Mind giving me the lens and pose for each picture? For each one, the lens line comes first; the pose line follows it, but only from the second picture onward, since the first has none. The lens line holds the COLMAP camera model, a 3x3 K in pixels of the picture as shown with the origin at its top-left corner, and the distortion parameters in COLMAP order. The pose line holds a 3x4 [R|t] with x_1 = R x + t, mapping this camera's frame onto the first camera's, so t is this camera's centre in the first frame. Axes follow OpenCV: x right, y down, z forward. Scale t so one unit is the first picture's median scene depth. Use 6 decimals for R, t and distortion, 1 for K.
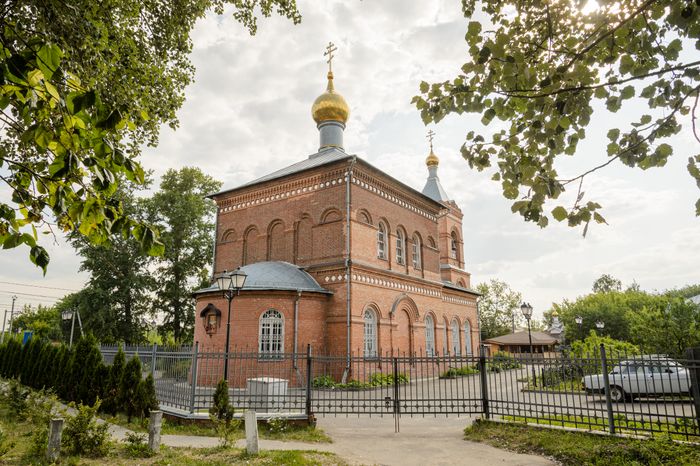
lens RADIAL K [[475.4, 0, 347.9], [0, 475.4, 233.1], [0, 0, 1]] dist [-0.017737, -0.021844]
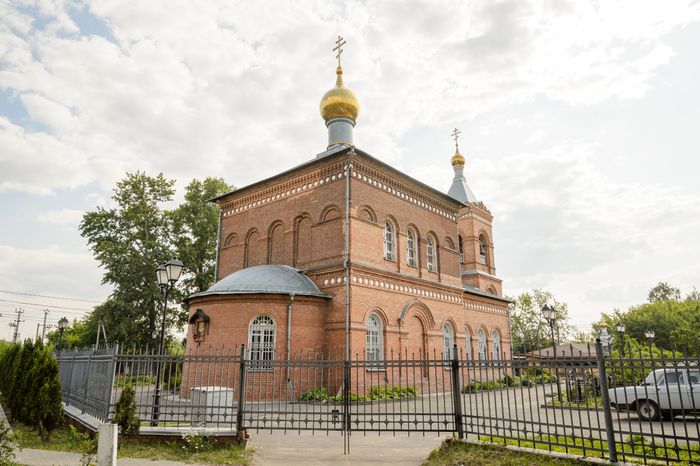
lens RADIAL K [[475.4, 0, 354.1], [0, 475.4, 236.3], [0, 0, 1]] dist [-0.017737, -0.021844]
pose [[0.995919, -0.022183, -0.087481, 0.082956], [0.019819, 0.999417, -0.027803, 0.031560], [0.088046, 0.025956, 0.995778, 0.081774]]
